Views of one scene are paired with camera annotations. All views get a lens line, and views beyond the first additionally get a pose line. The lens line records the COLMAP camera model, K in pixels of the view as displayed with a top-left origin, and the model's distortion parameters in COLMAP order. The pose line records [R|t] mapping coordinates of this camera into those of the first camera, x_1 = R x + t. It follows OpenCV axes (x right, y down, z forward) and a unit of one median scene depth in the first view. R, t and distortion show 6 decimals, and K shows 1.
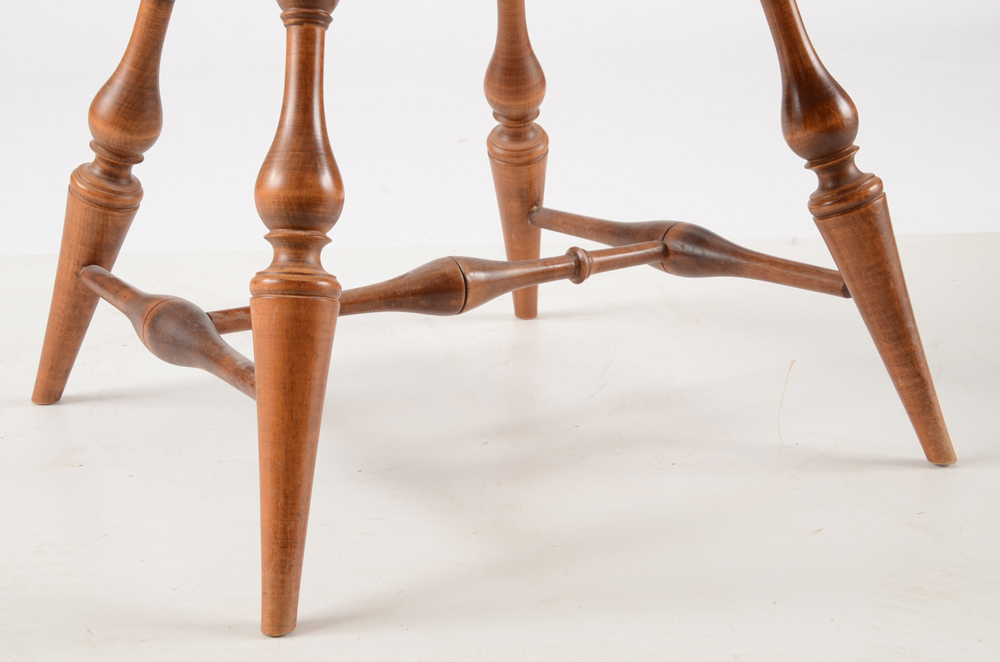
lens RADIAL K [[2034.2, 0, 500.0], [0, 2034.2, 331.0], [0, 0, 1]] dist [0.333067, 0.059747]
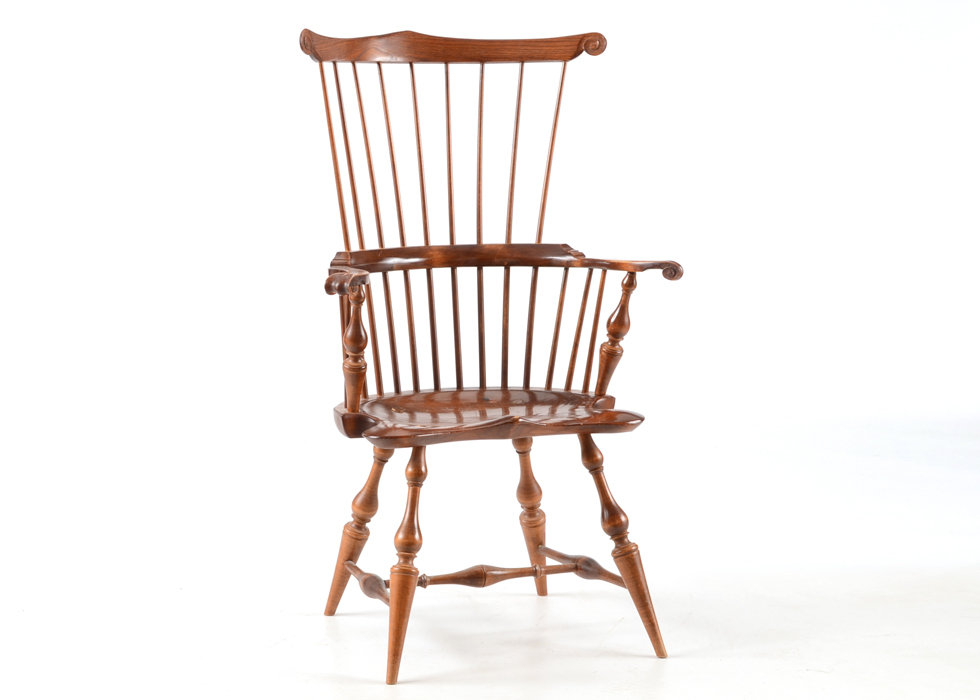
lens RADIAL K [[2339.0, 0, 490.0], [0, 2339.0, 350.0], [0, 0, 1]] dist [0.475314, 0.128756]
pose [[0.984418, 0.040041, -0.171224, 0.496447], [-0.061584, 0.990566, -0.122421, 0.059420], [0.164706, 0.131058, 0.977597, -1.995294]]
